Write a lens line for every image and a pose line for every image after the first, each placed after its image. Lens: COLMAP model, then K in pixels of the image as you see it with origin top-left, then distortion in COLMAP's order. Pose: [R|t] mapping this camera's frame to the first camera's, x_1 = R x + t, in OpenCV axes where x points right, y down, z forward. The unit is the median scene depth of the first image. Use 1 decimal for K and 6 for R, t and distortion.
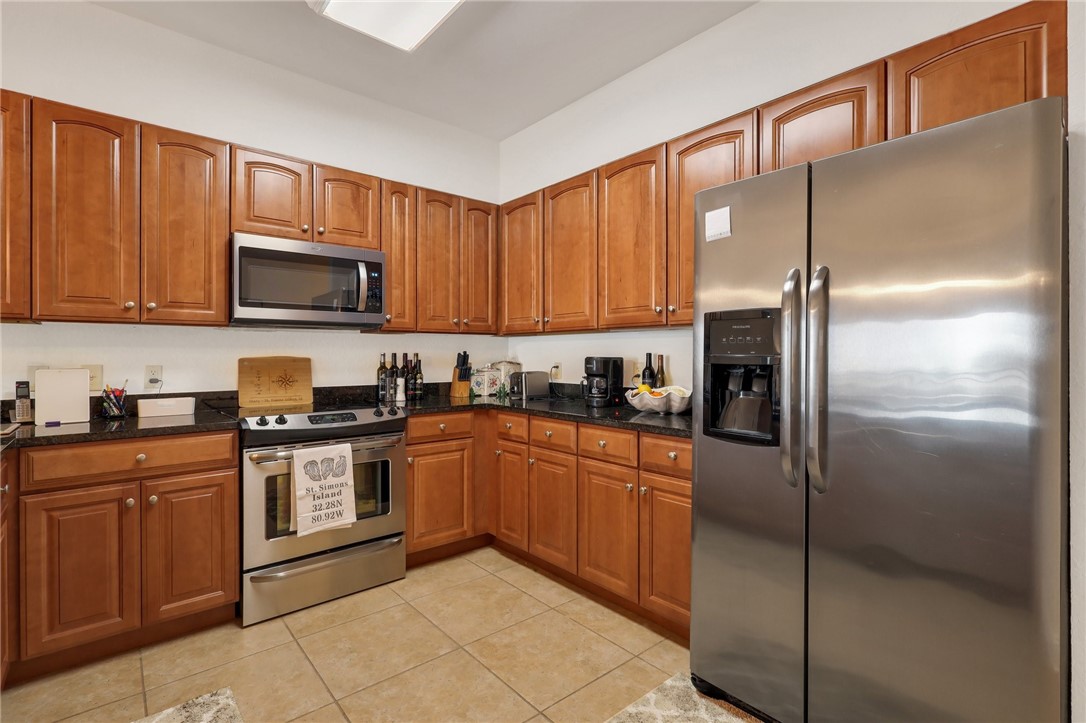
lens RADIAL K [[507.2, 0, 542.7], [0, 507.2, 351.0], [0, 0, 1]] dist [-0.002212, 0.001152]
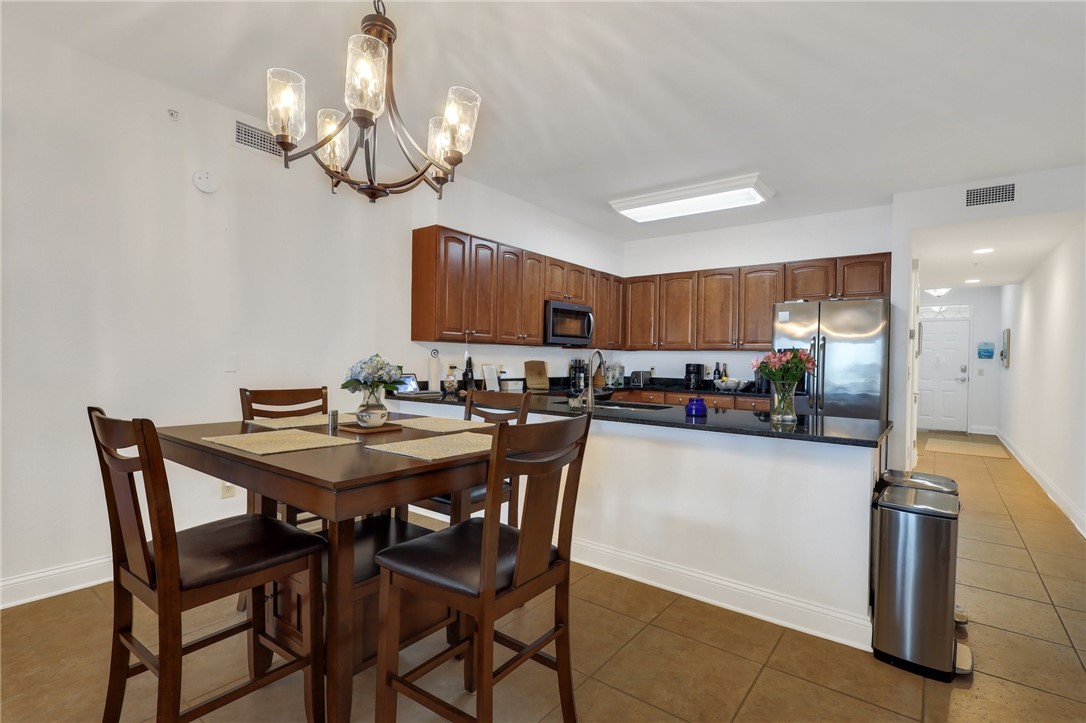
lens RADIAL K [[507.2, 0, 542.9], [0, 507.2, 359.1], [0, 0, 1]] dist [-0.002212, 0.001152]
pose [[0.978322, 0.018254, 0.206285, -1.009833], [-0.019898, 0.999785, 0.005898, -0.008128], [-0.206133, -0.009875, 0.978474, -0.961811]]
